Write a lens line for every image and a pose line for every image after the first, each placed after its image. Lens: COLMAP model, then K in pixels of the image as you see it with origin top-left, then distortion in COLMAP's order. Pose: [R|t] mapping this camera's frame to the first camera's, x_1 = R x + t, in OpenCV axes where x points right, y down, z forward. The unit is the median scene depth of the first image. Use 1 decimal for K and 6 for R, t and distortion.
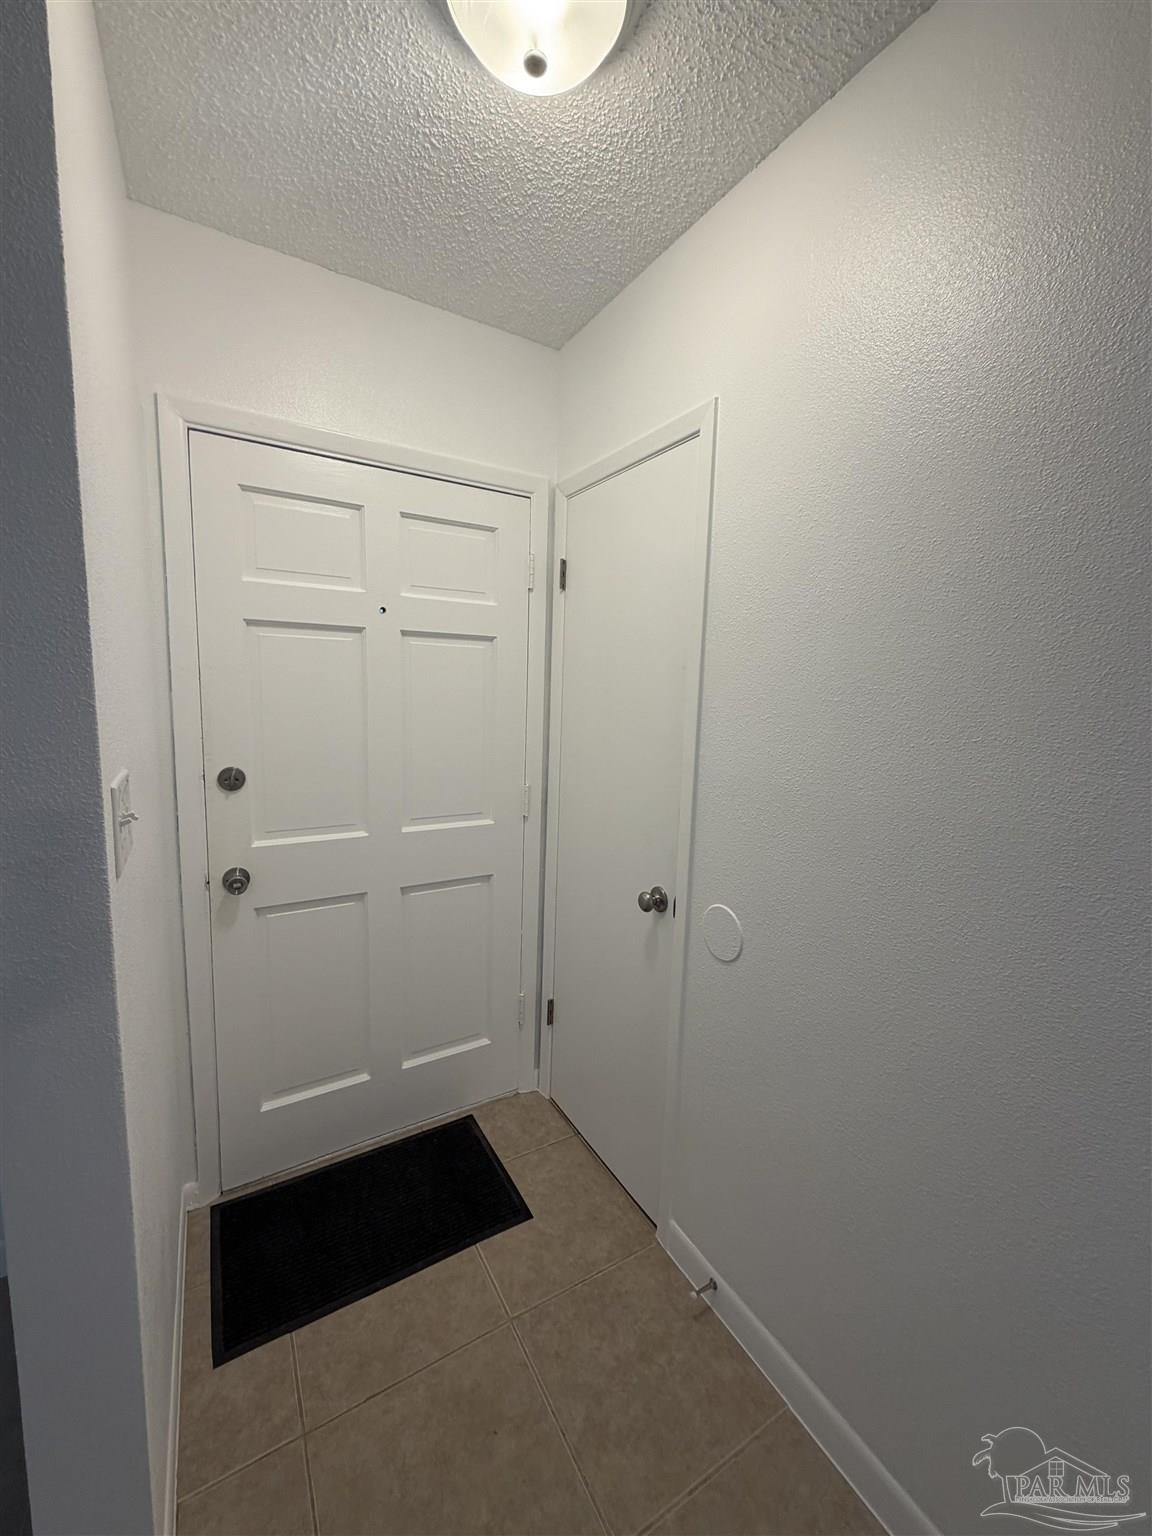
lens RADIAL K [[609.2, 0, 576.0], [0, 609.2, 764.5], [0, 0, 1]] dist [-0.001028, -0.000146]
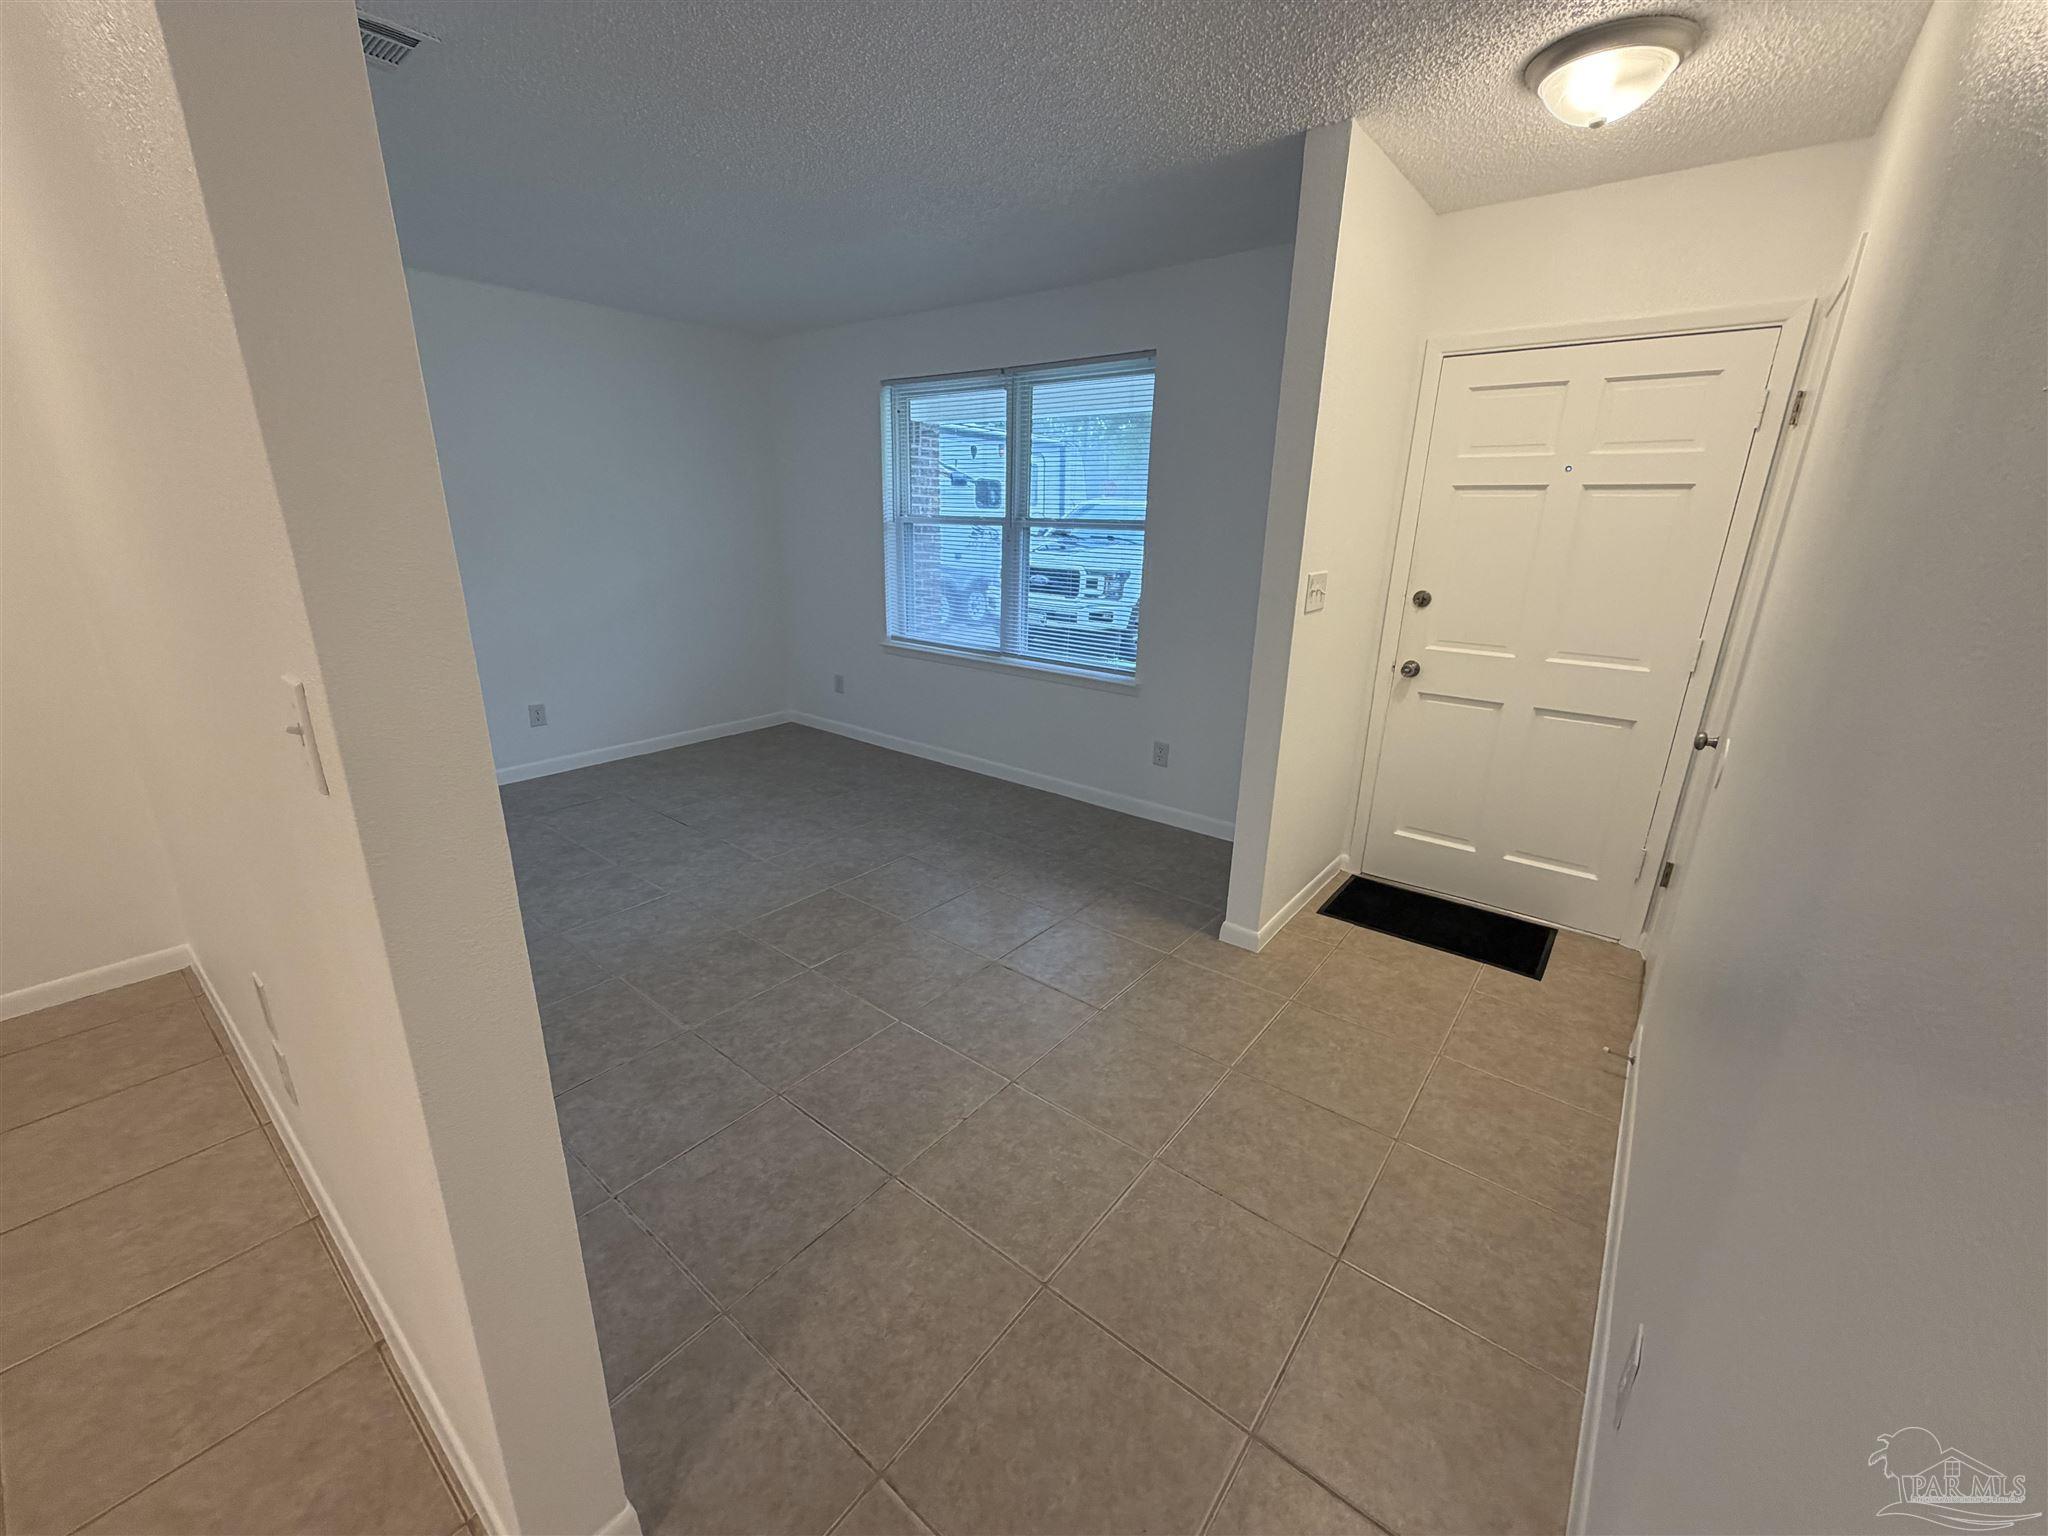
lens RADIAL K [[812.3, 0, 1022.3], [0, 812.3, 768.1], [0, 0, 1]] dist [-0.001028, -0.000146]
pose [[0.355921, 0.258564, -0.898034, 0.891297], [-0.126220, 0.965457, 0.227951, 0.086710], [0.925953, 0.032217, 0.376262, -0.577379]]
